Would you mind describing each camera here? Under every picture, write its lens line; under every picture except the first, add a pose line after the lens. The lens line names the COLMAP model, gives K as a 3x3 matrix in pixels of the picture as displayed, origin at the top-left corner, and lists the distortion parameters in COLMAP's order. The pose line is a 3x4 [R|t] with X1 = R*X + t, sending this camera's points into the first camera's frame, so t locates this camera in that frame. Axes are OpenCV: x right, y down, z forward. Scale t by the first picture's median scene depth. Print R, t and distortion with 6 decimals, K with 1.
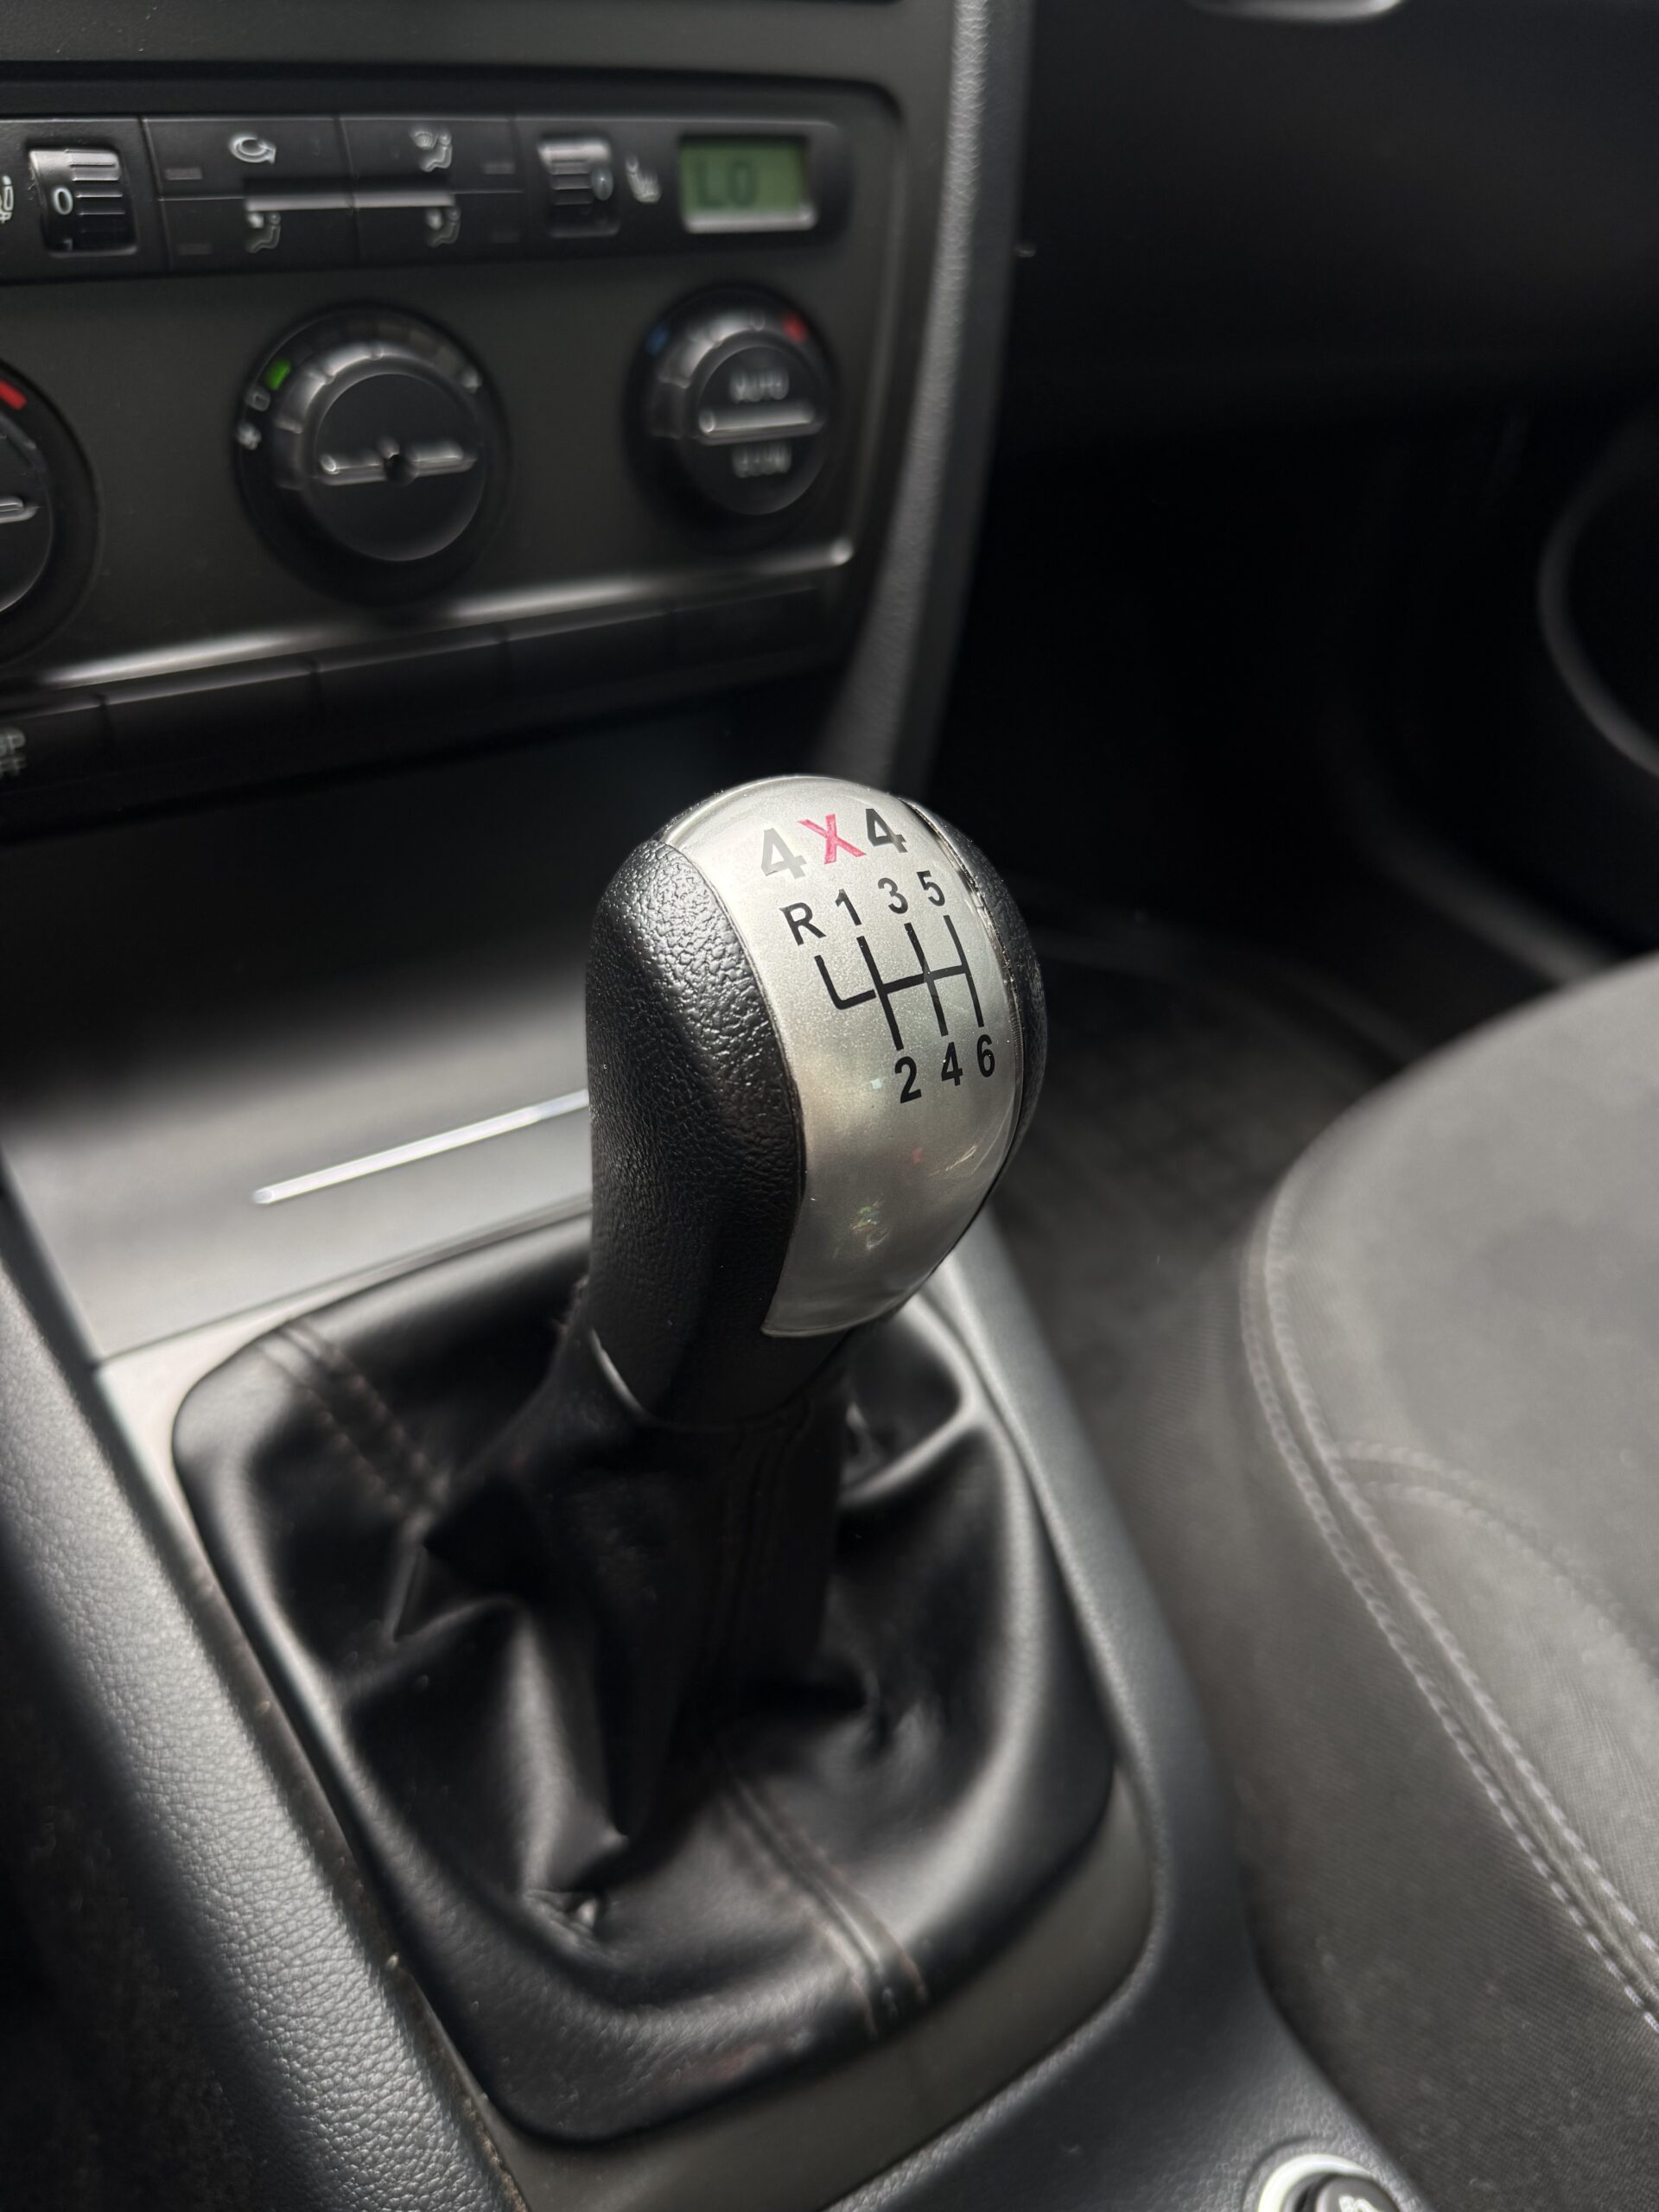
lens RADIAL K [[1612.5, 0, 820.9], [0, 1612.5, 1048.7], [0, 0, 1]] dist [-0.024400, -0.001727]
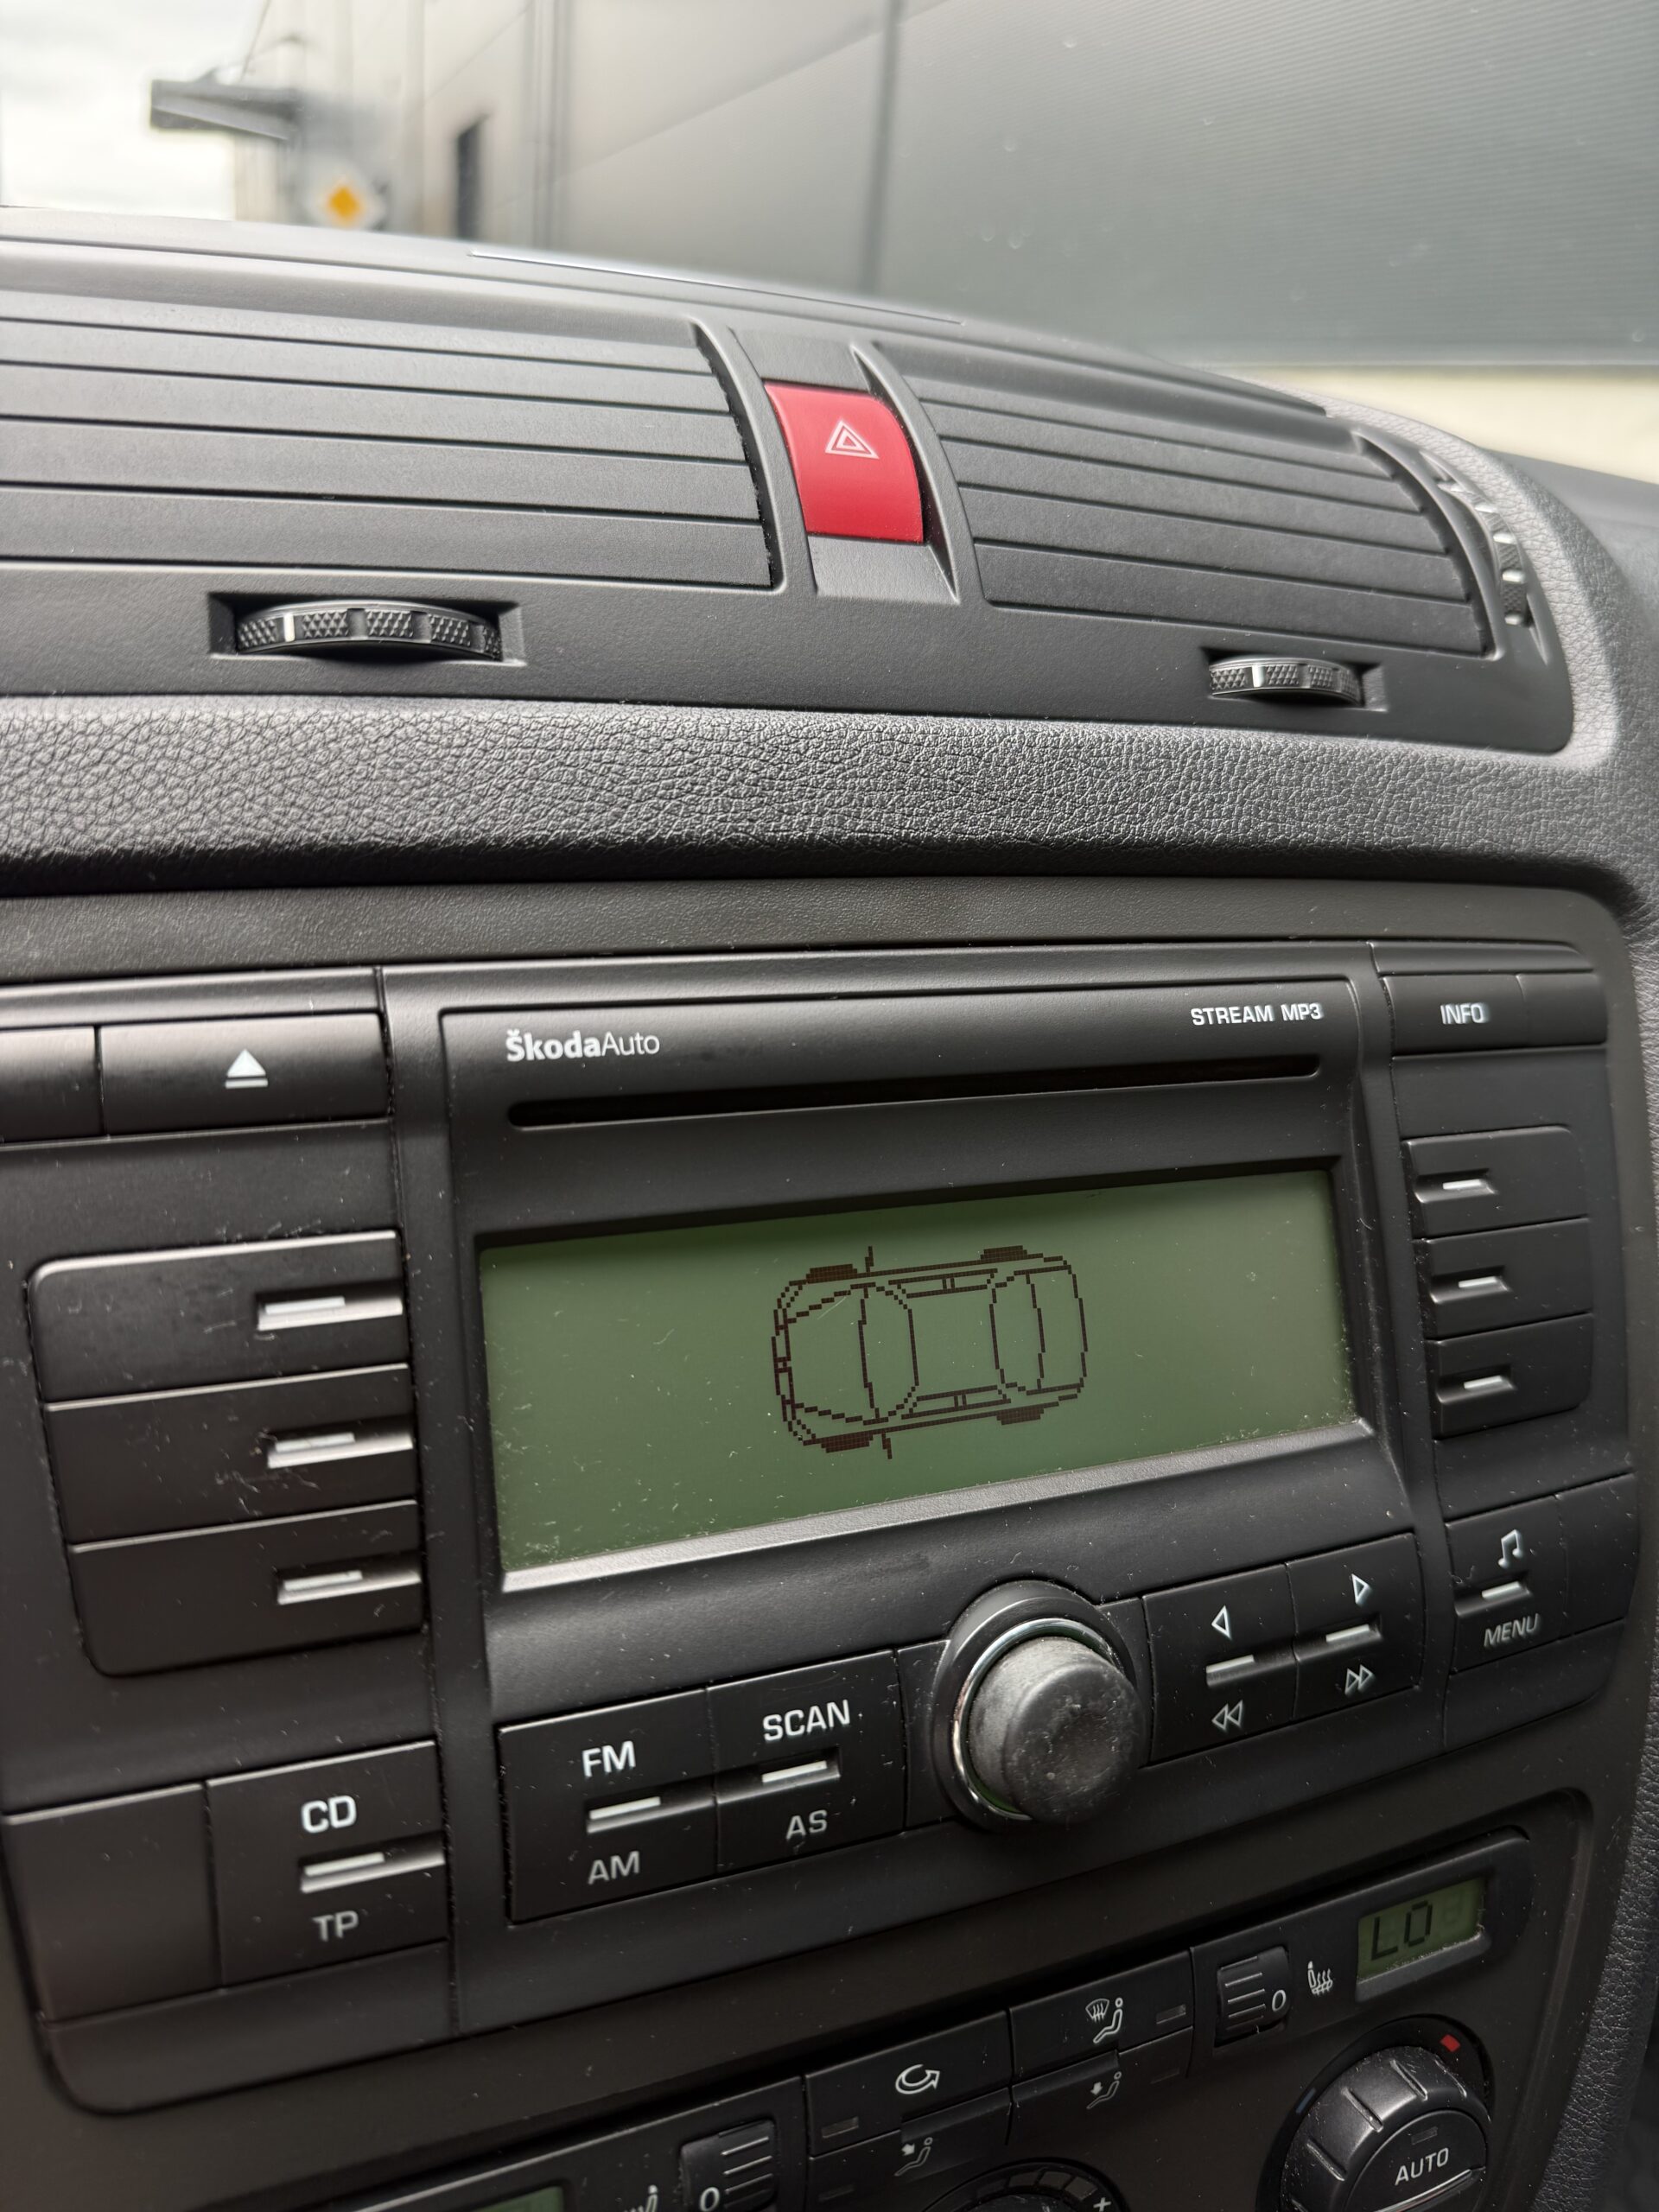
lens RADIAL K [[1612.5, 0, 820.9], [0, 1612.5, 1048.7], [0, 0, 1]] dist [-0.024400, -0.001727]
pose [[0.985194, 0.060622, -0.160370, -0.275125], [-0.109757, 0.941606, -0.318327, -0.731142], [0.131707, 0.331216, 0.934318, 0.010155]]
